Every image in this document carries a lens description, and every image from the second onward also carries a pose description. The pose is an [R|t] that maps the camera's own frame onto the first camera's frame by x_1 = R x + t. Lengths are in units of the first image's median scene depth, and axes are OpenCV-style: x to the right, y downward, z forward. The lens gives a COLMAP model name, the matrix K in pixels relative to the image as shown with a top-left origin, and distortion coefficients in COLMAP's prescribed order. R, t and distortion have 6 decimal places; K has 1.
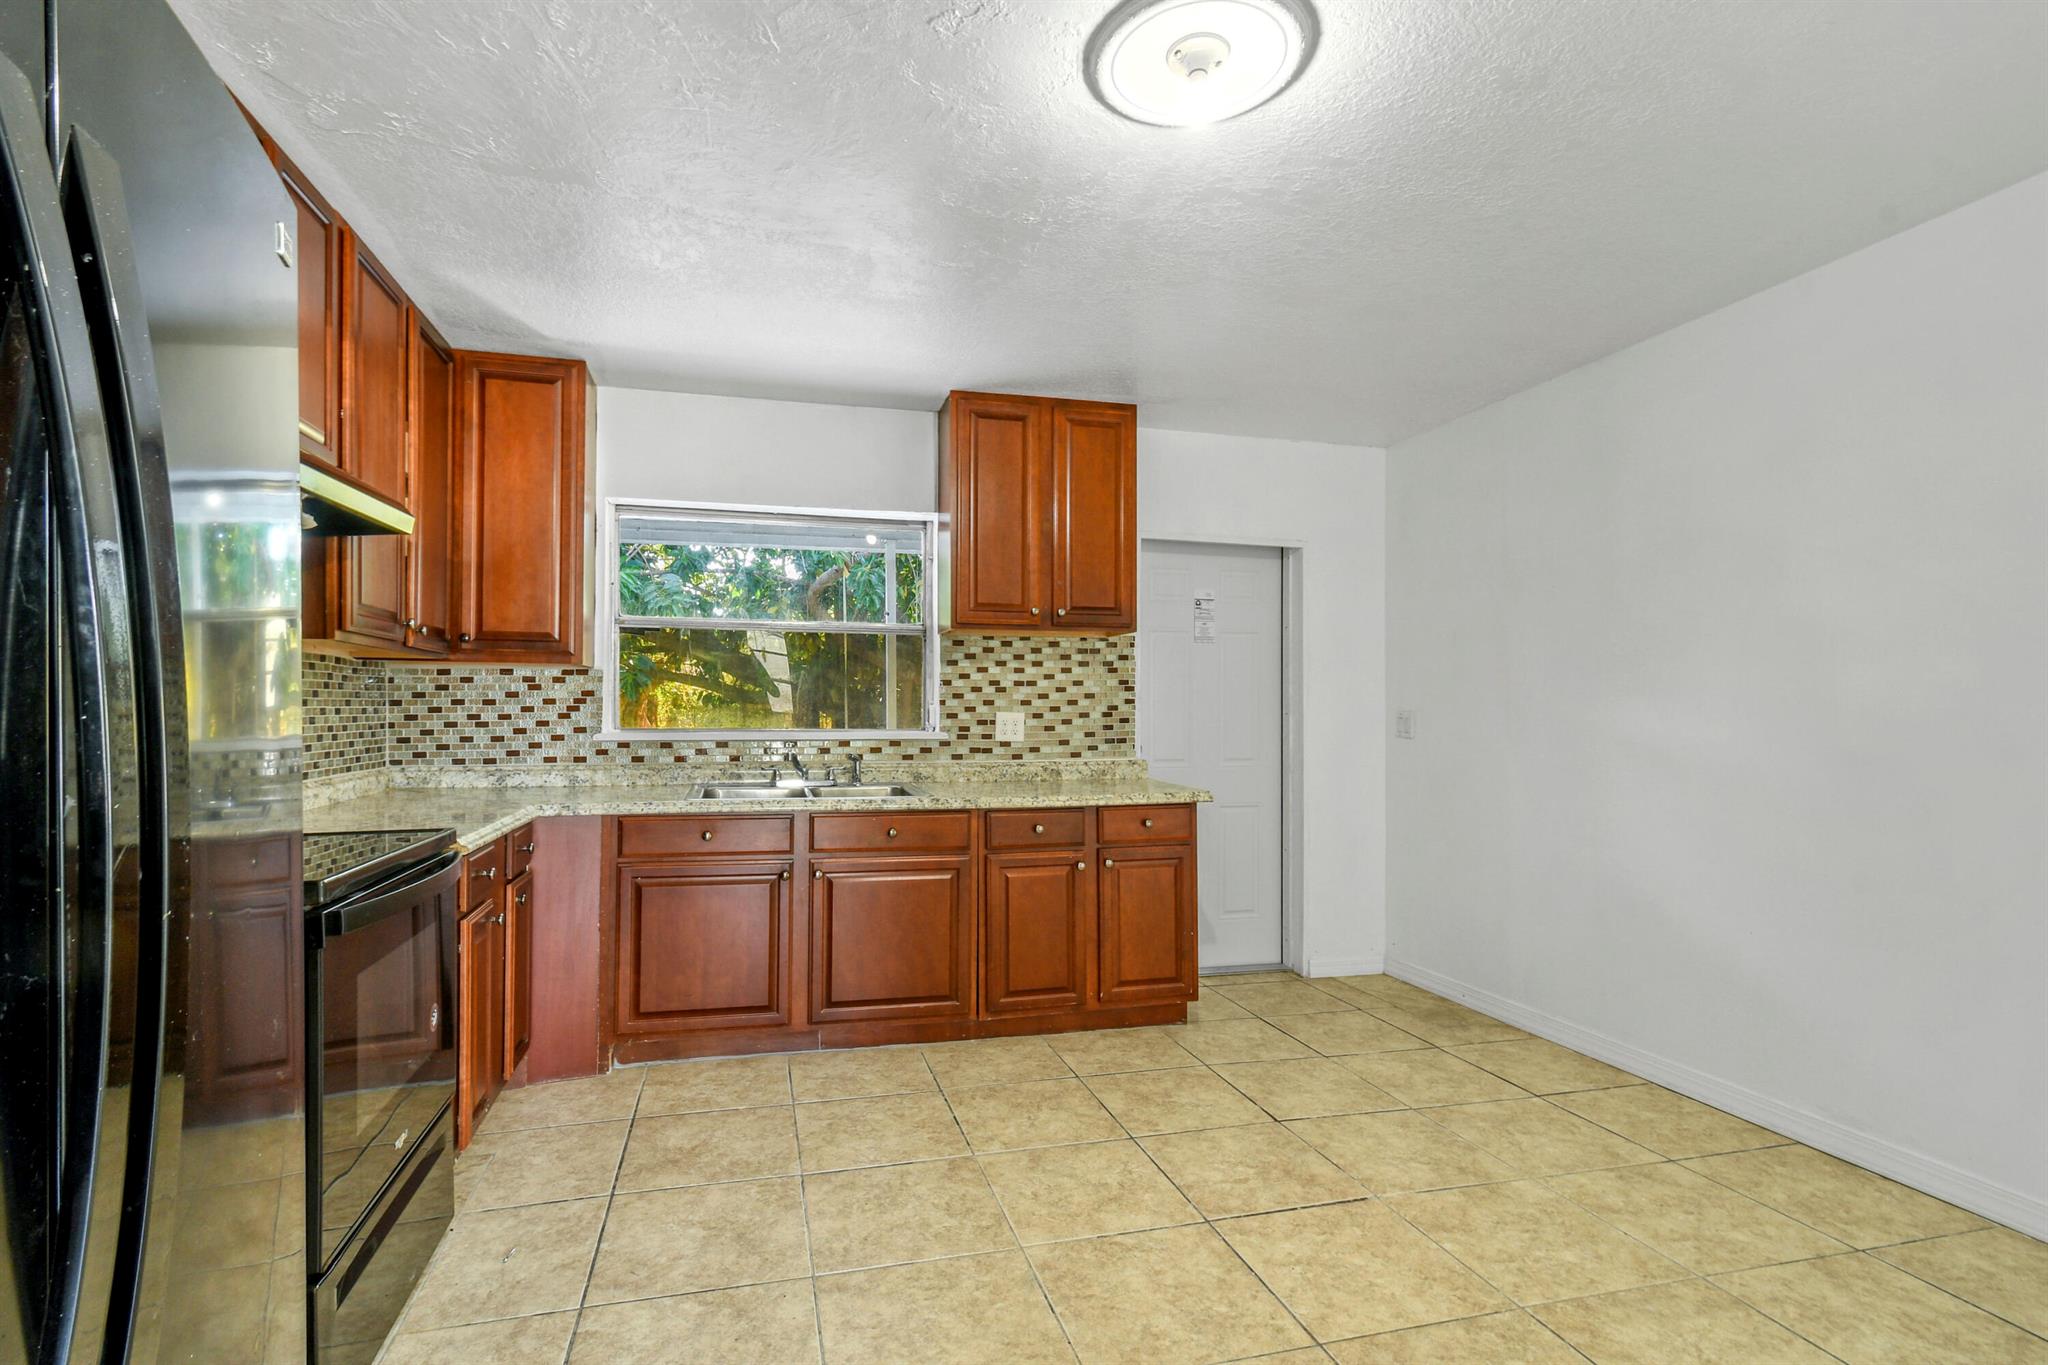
lens RADIAL K [[971.4, 0, 1014.2], [0, 971.4, 700.7], [0, 0, 1]] dist [-0.000974, 0.001879]
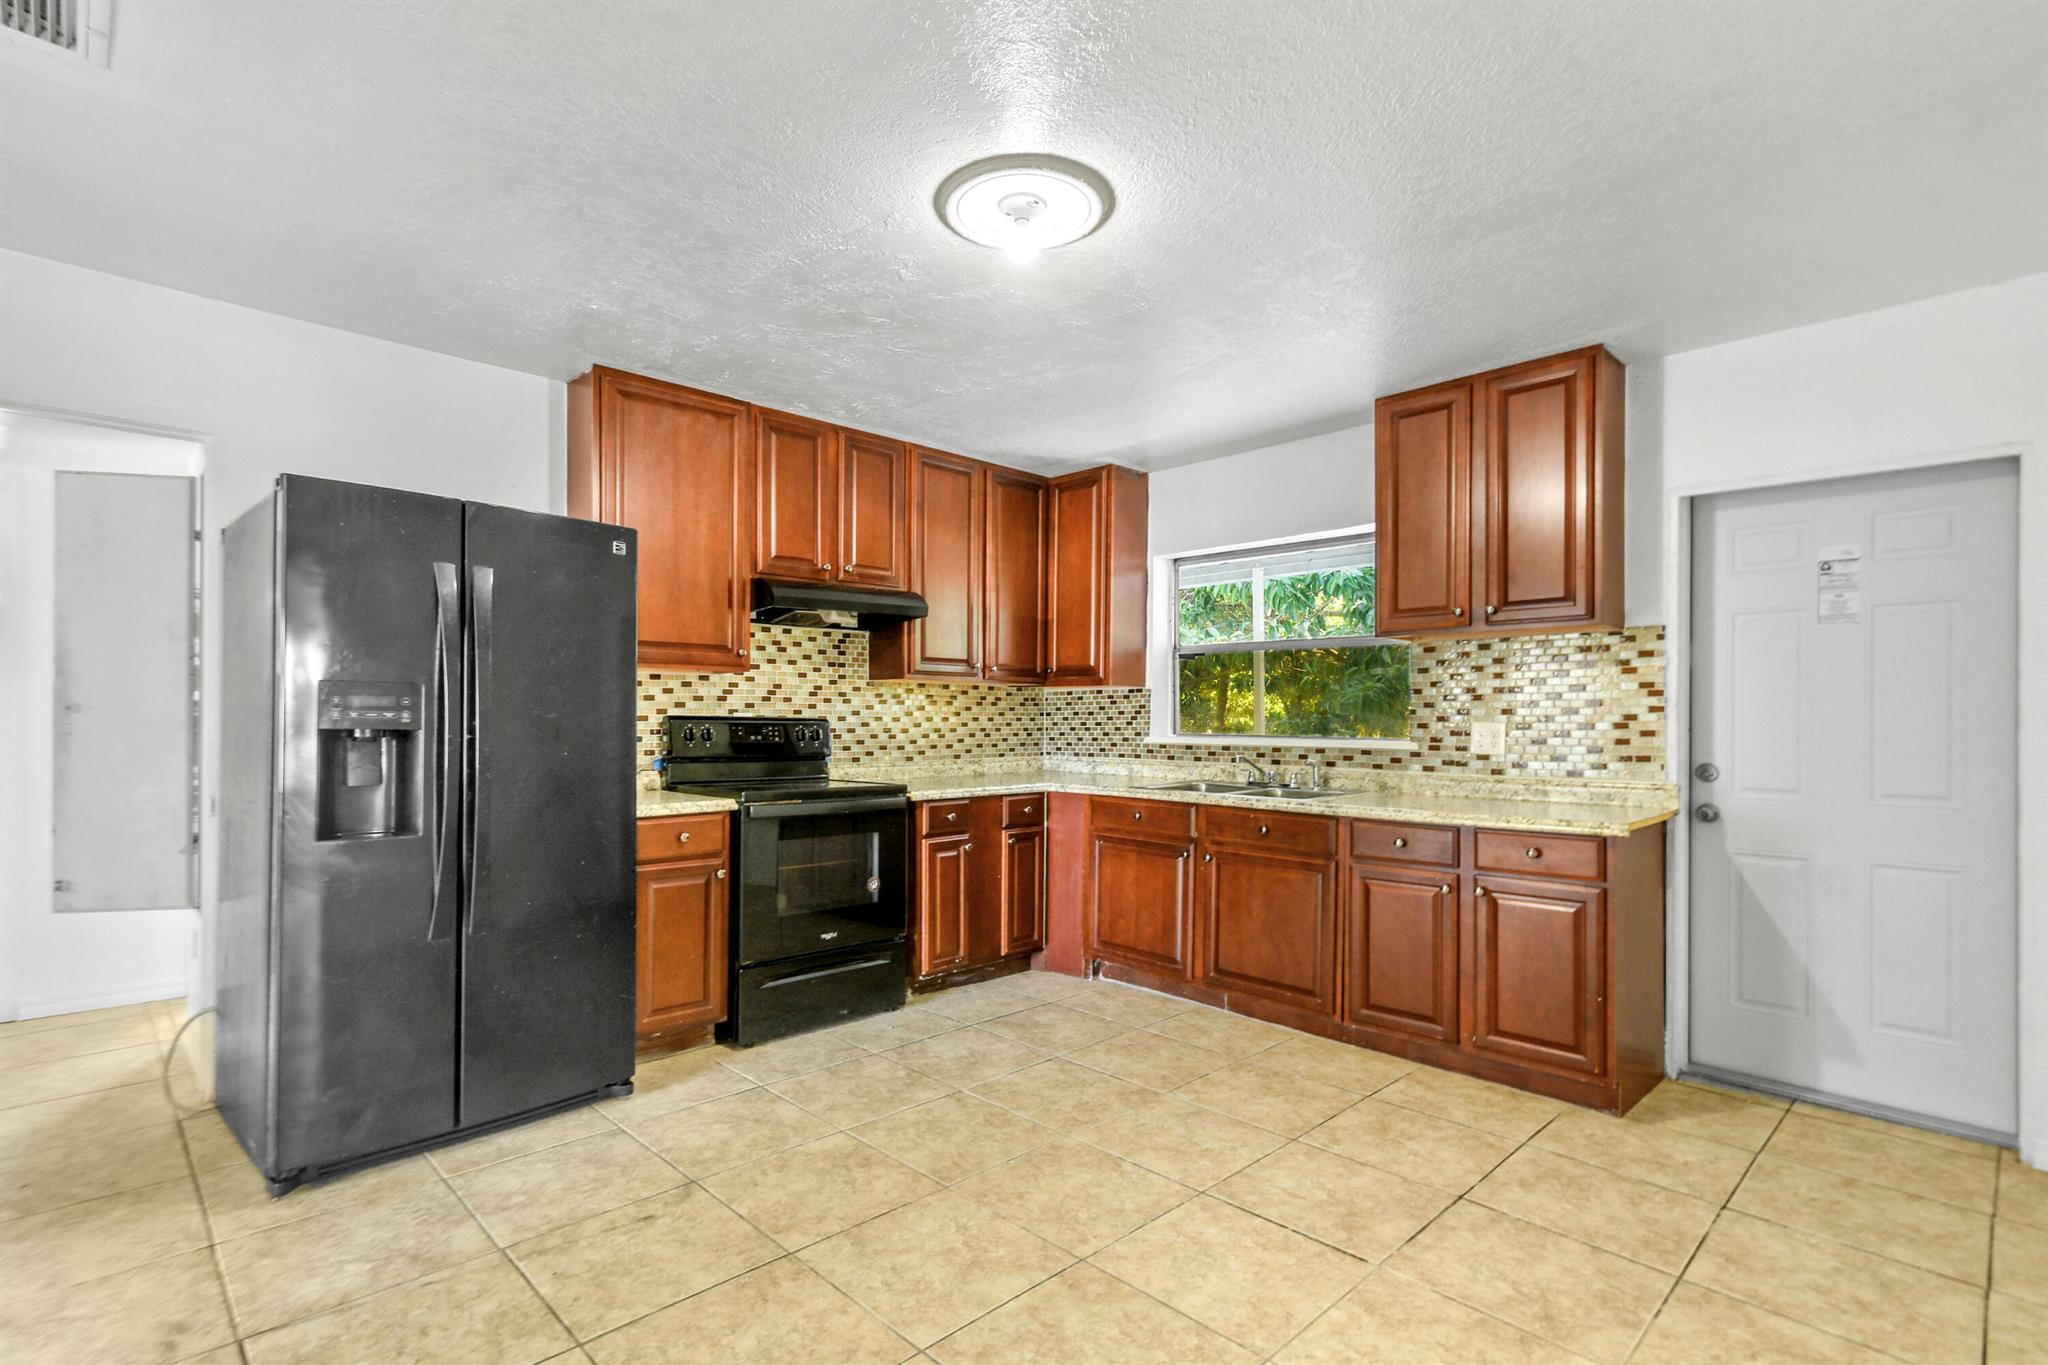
lens RADIAL K [[971.4, 0, 961.6], [0, 971.4, 712.2], [0, 0, 1]] dist [-0.000974, 0.001879]
pose [[0.470814, -0.005405, -0.882216, 0.627256], [0.004559, 0.999983, -0.003693, 0.003908], [0.882221, -0.002284, 0.470831, 0.157879]]
